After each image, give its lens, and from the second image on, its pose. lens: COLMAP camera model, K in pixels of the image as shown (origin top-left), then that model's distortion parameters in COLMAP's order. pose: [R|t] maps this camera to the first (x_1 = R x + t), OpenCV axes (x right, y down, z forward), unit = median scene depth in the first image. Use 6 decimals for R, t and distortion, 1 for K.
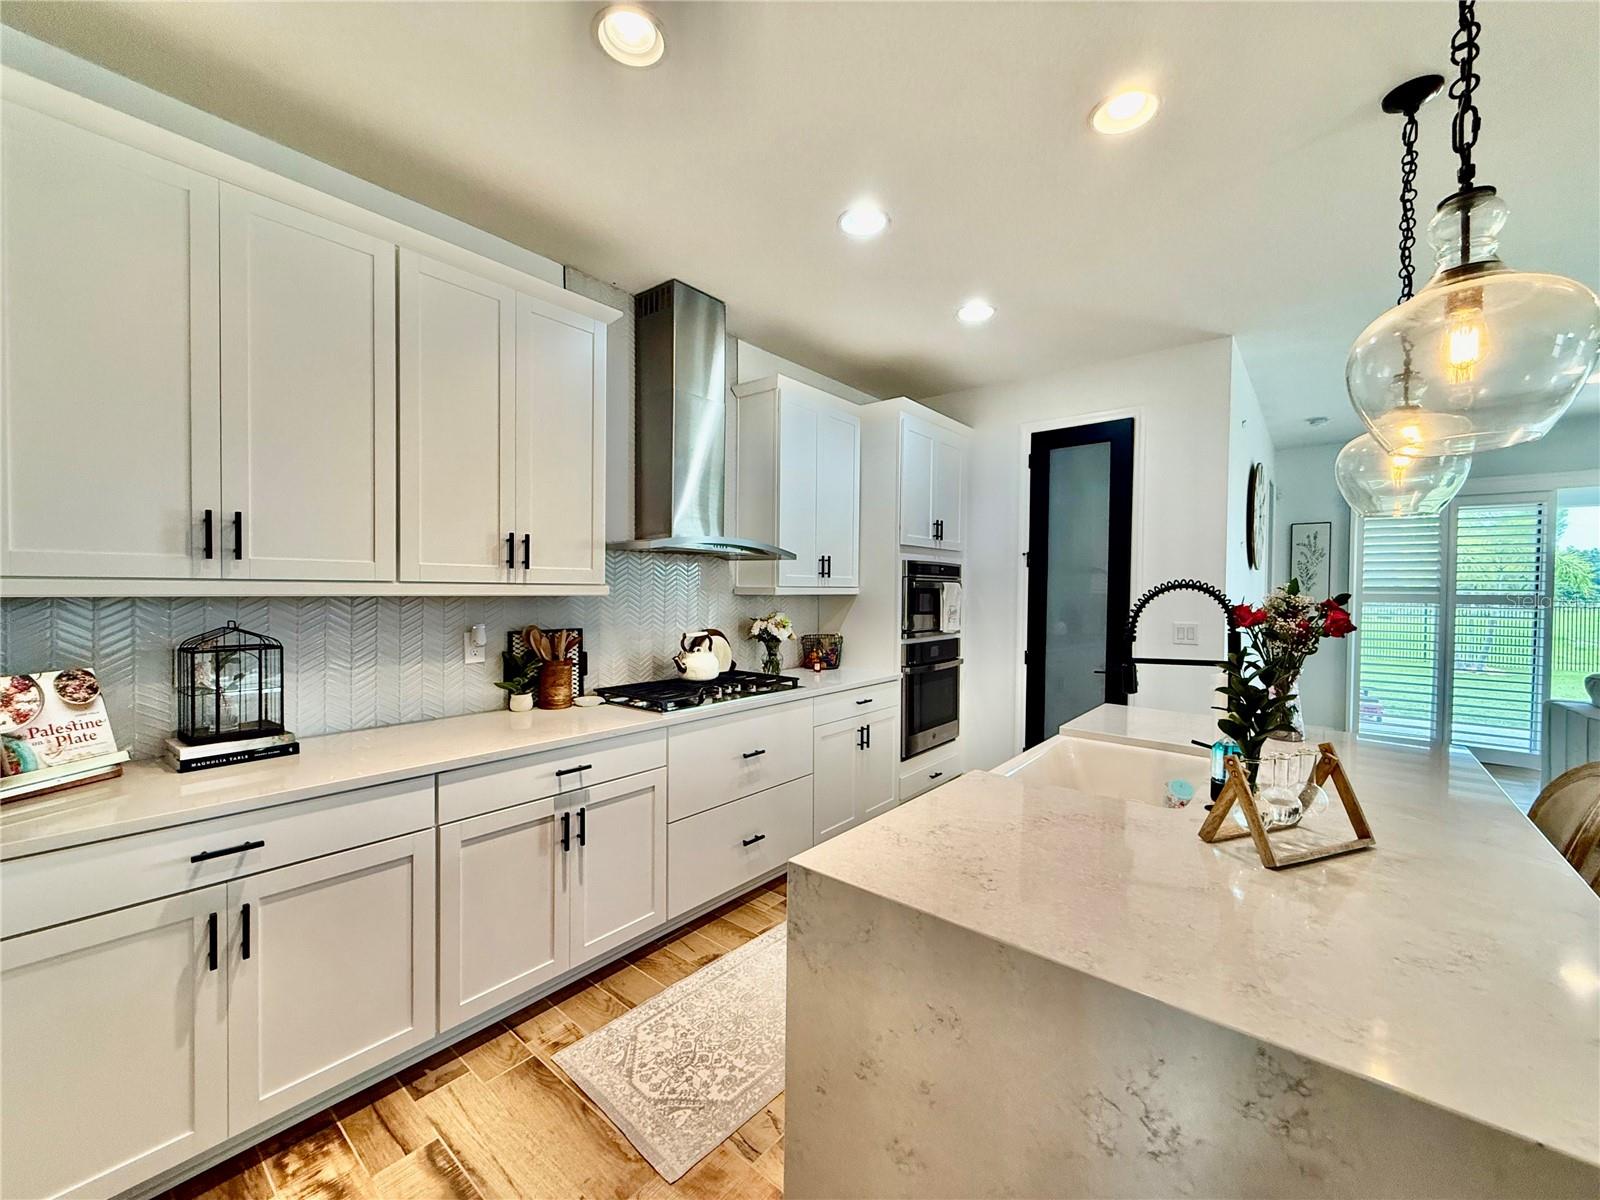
lens RADIAL K [[637.9, 0, 798.1], [0, 637.9, 599.5], [0, 0, 1]] dist [-0.001952, 0.000641]
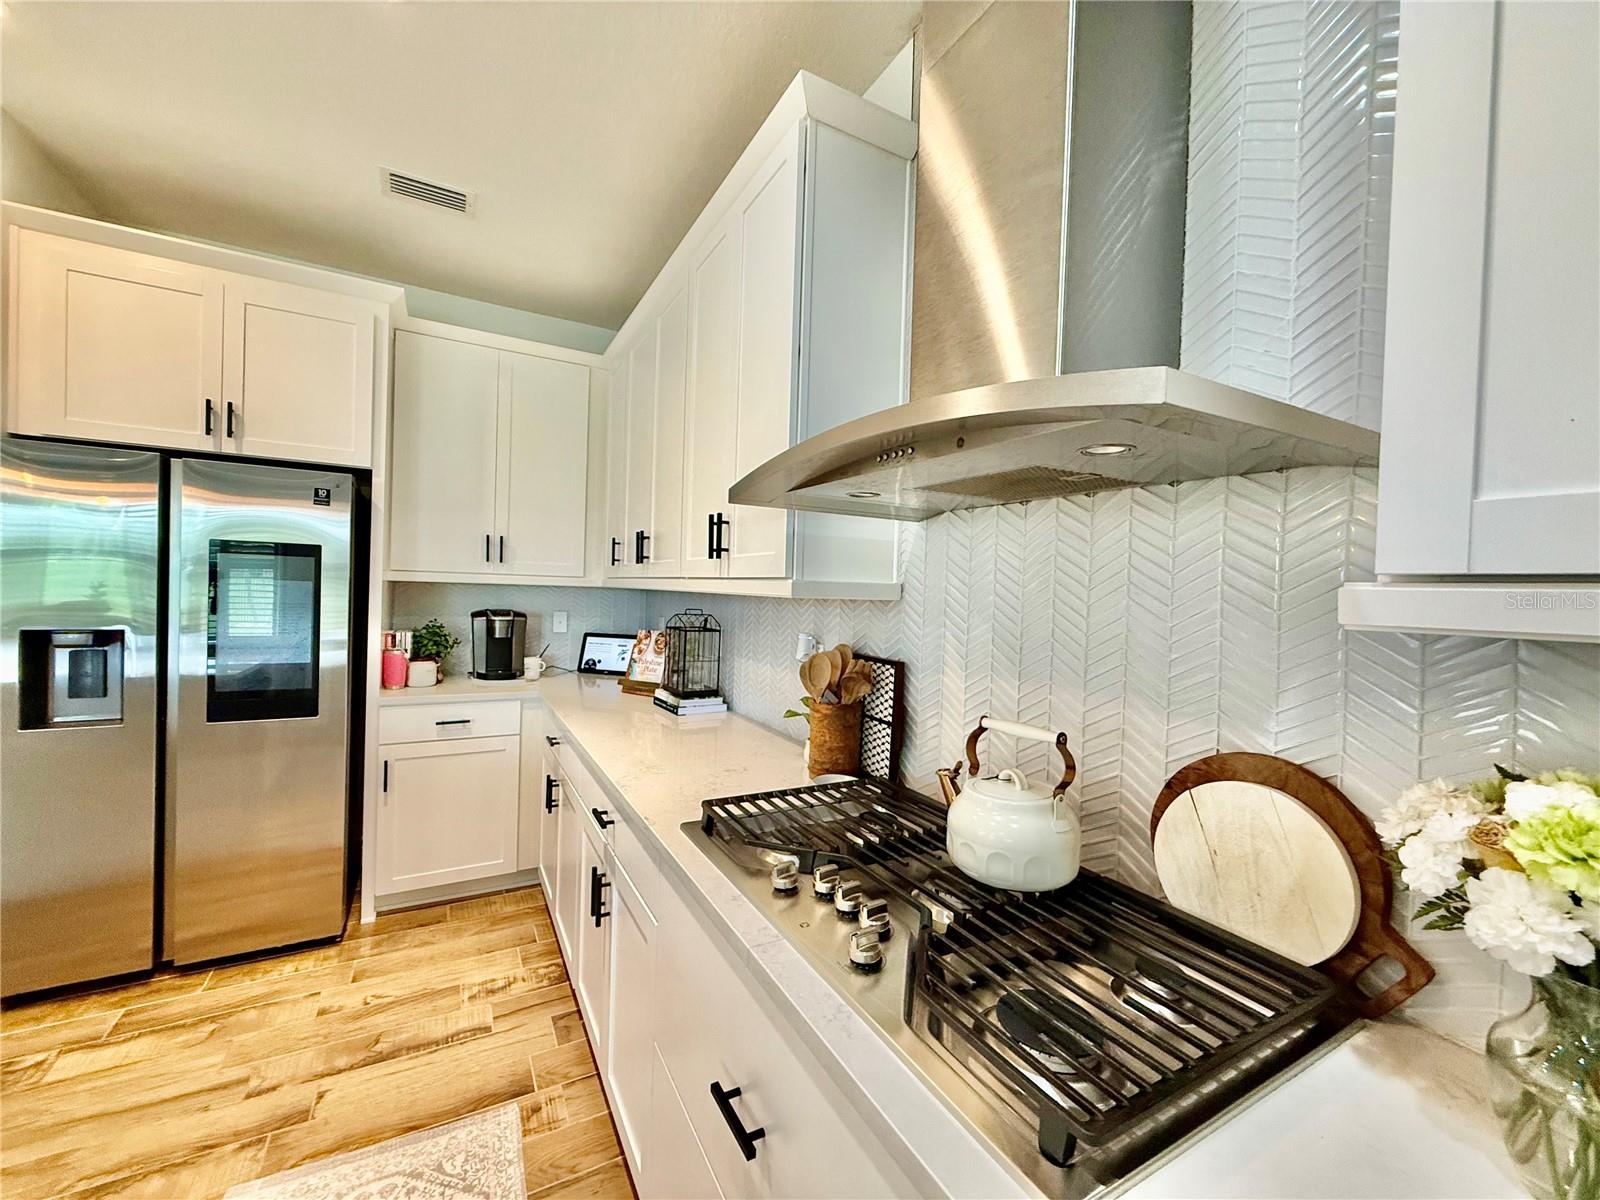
lens RADIAL K [[637.9, 0, 794.8], [0, 637.9, 601.1], [0, 0, 1]] dist [-0.001952, 0.000641]
pose [[-0.365446, -0.006196, -0.930812, 0.190954], [-0.055905, 0.998319, 0.015303, -0.010772], [0.929152, 0.057629, -0.365178, 1.020325]]
